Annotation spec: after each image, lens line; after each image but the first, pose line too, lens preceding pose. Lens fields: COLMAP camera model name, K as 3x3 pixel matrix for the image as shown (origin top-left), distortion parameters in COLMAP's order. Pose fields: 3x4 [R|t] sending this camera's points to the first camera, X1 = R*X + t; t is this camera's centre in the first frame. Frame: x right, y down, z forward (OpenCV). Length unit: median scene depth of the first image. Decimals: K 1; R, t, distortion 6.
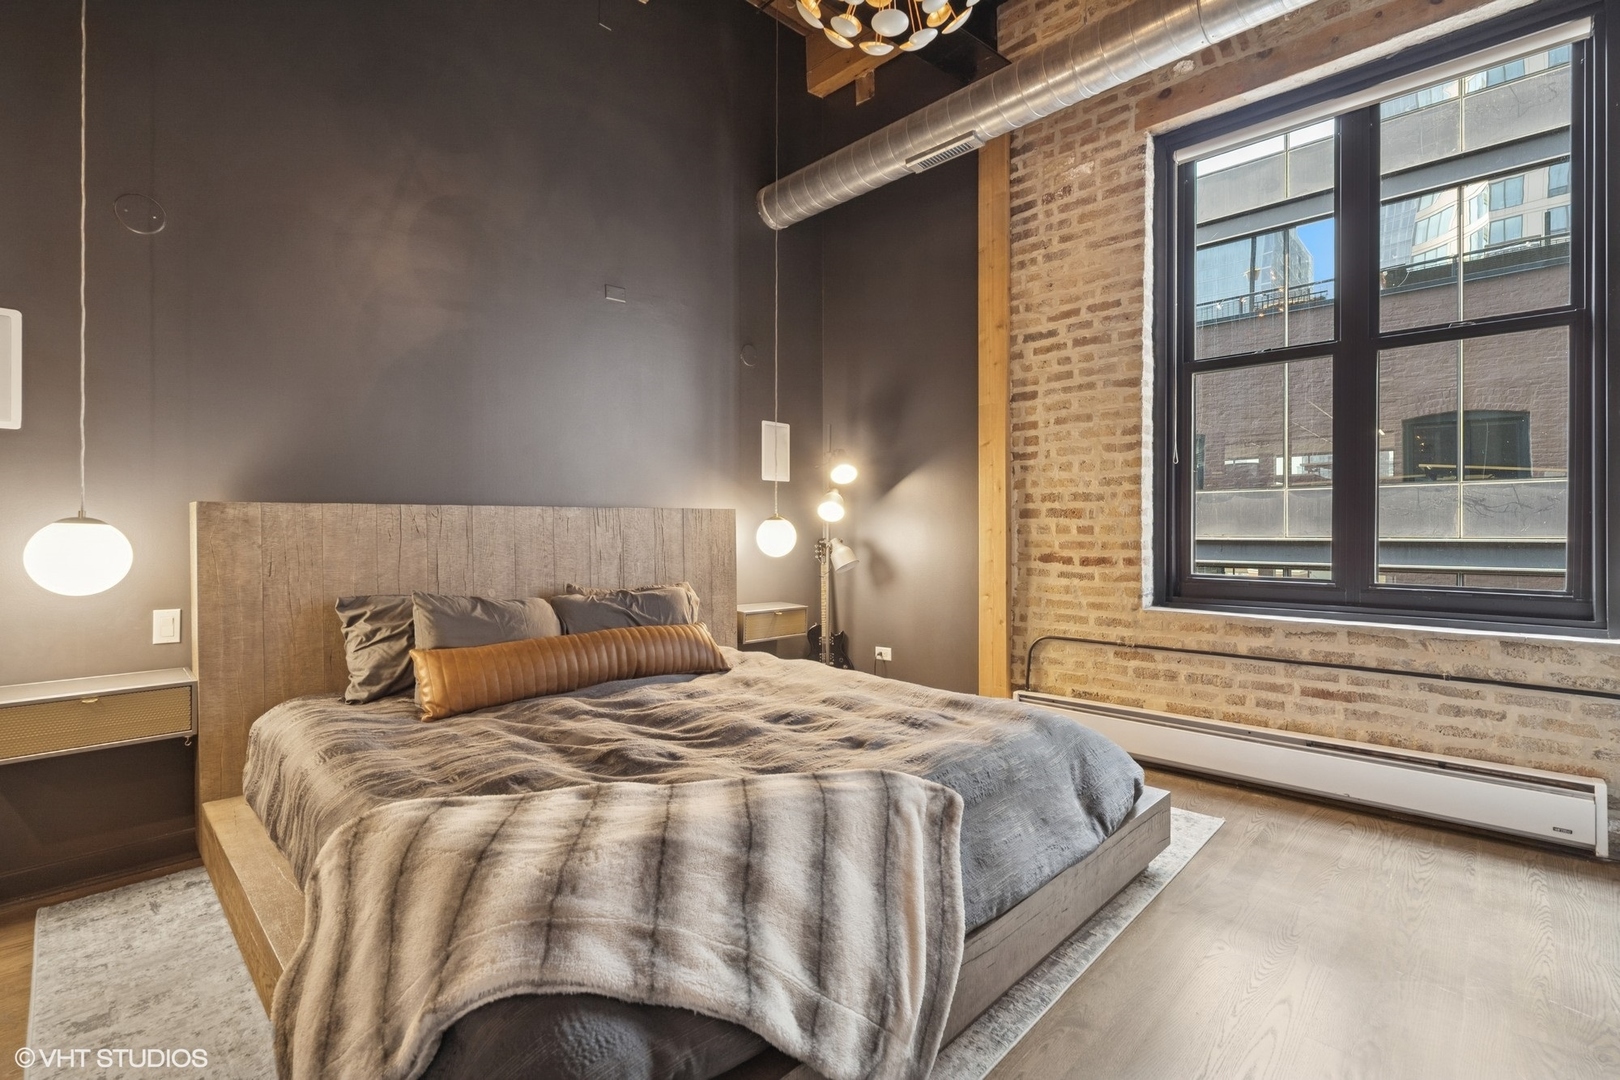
lens RADIAL K [[724.8, 0, 808.3], [0, 724.8, 534.5], [0, 0, 1]] dist [-0.000487, 0.000290]
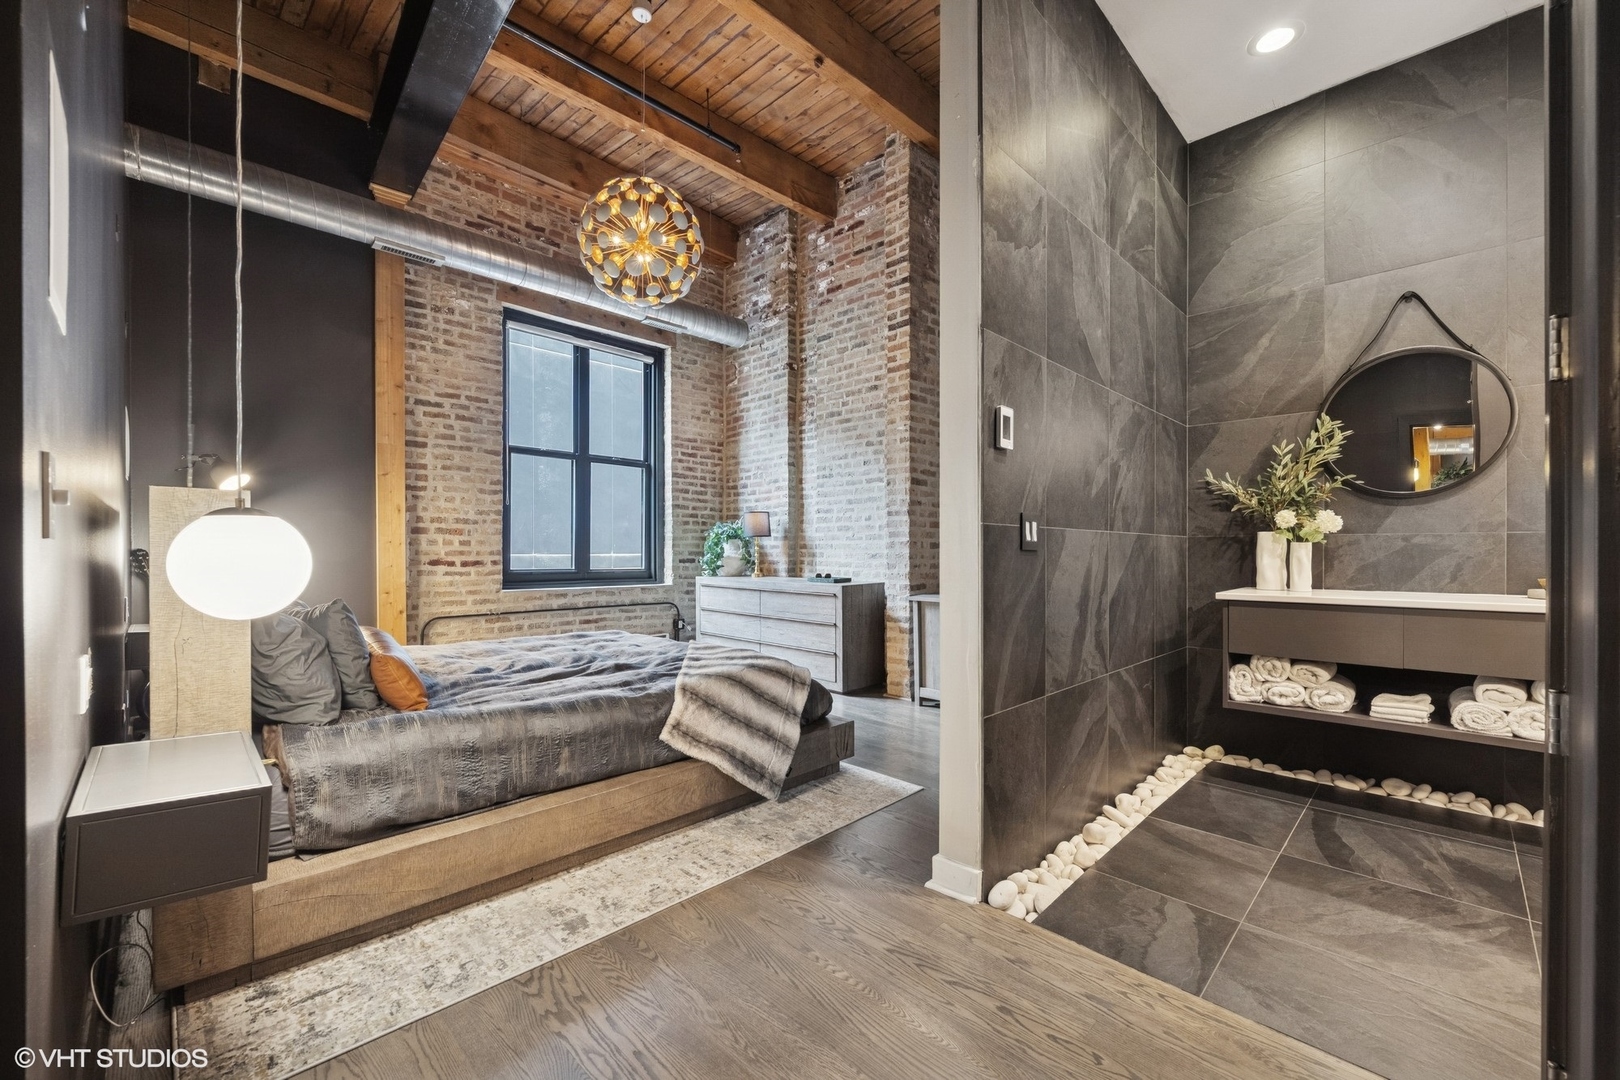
lens RADIAL K [[645.5, 0, 804.7], [0, 645.5, 558.8], [0, 0, 1]] dist [-0.000919, -0.000524]
pose [[0.021432, -0.012303, 0.999695, -0.938098], [0.000520, 0.999924, 0.012295, 0.010326], [-0.999770, 0.000256, 0.021437, 0.257016]]
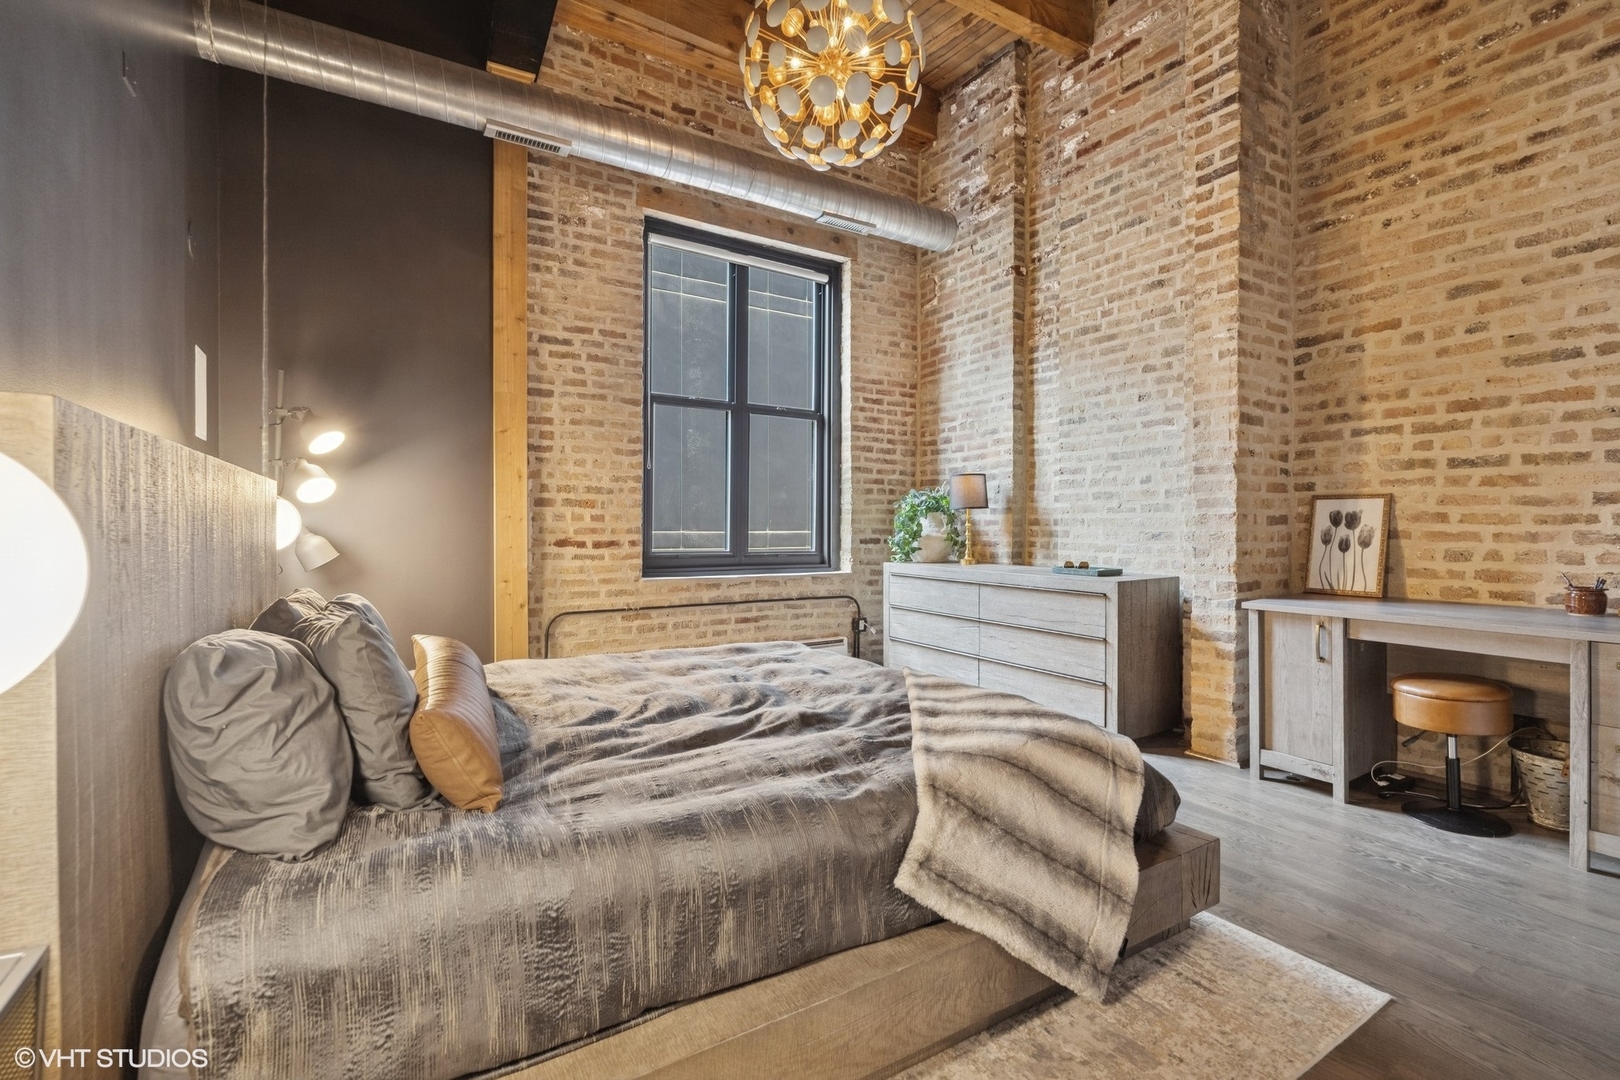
lens RADIAL K [[724.8, 0, 808.3], [0, 724.8, 534.5], [0, 0, 1]] dist [-0.000487, 0.000290]
pose [[0.245312, -0.009915, 0.969393, -0.672536], [-0.000113, 0.999947, 0.010256, 0.008271], [-0.969444, -0.002626, 0.245298, 0.369705]]
